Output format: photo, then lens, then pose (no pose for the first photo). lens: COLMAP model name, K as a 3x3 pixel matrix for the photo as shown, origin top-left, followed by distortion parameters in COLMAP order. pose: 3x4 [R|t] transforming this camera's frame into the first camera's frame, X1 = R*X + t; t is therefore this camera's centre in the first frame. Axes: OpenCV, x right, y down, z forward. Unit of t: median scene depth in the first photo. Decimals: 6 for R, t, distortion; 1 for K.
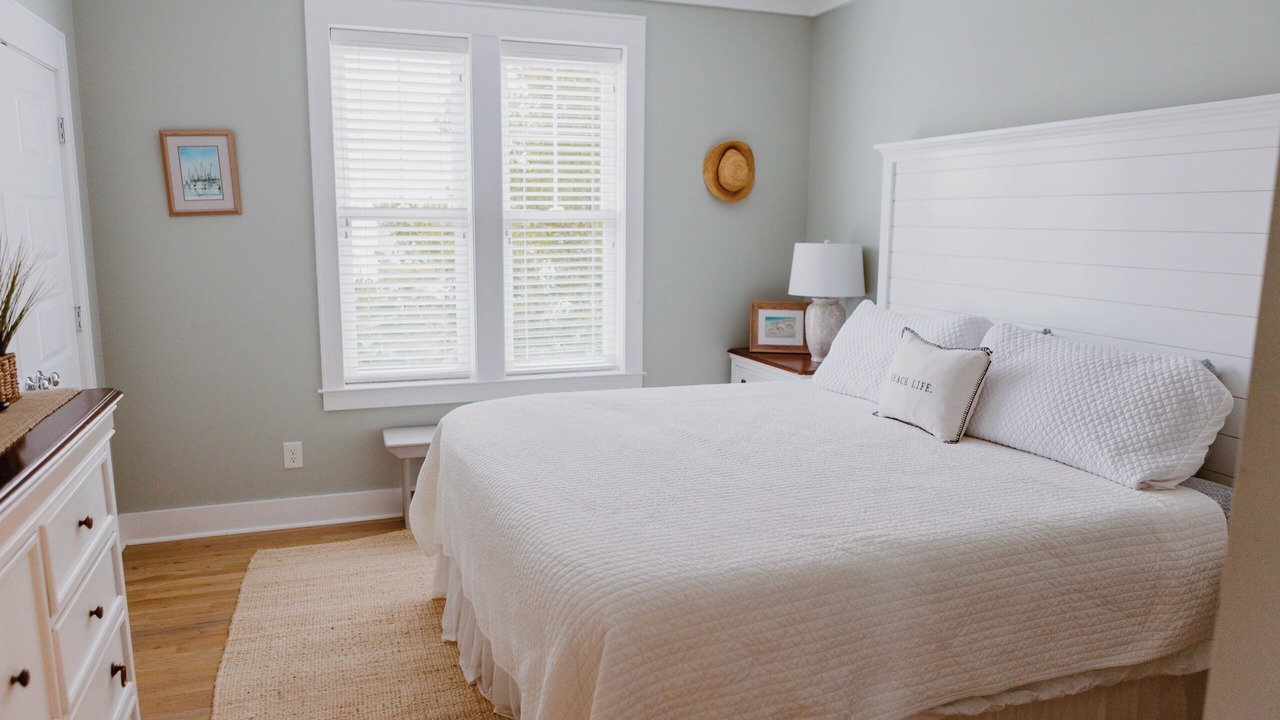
lens RADIAL K [[889.5, 0, 640.0], [0, 889.5, 360.0], [0, 0, 1]] dist [-0.024042, 0.004175]
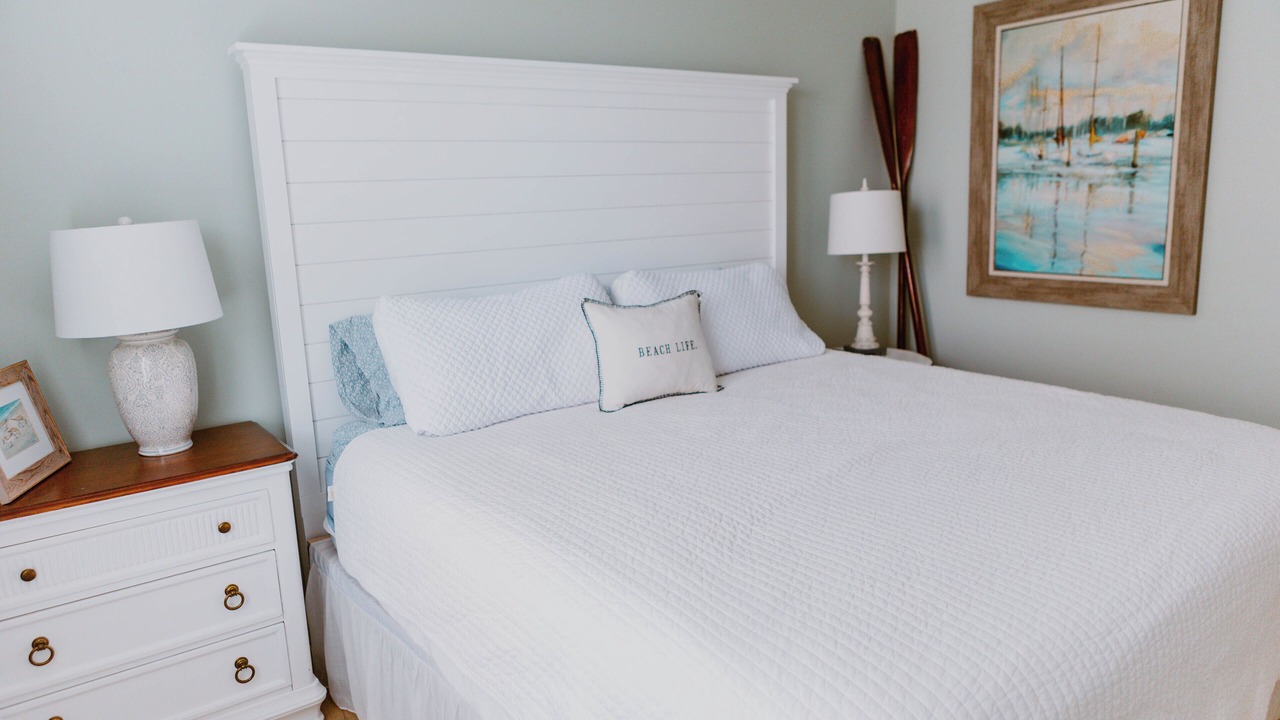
lens RADIAL K [[889.5, 0, 640.0], [0, 889.5, 360.0], [0, 0, 1]] dist [-0.024042, 0.004175]
pose [[-0.294789, -0.181237, 0.938218, -0.509966], [0.181829, 0.953270, 0.241275, -0.180061], [-0.938103, 0.241720, -0.248060, 1.246489]]
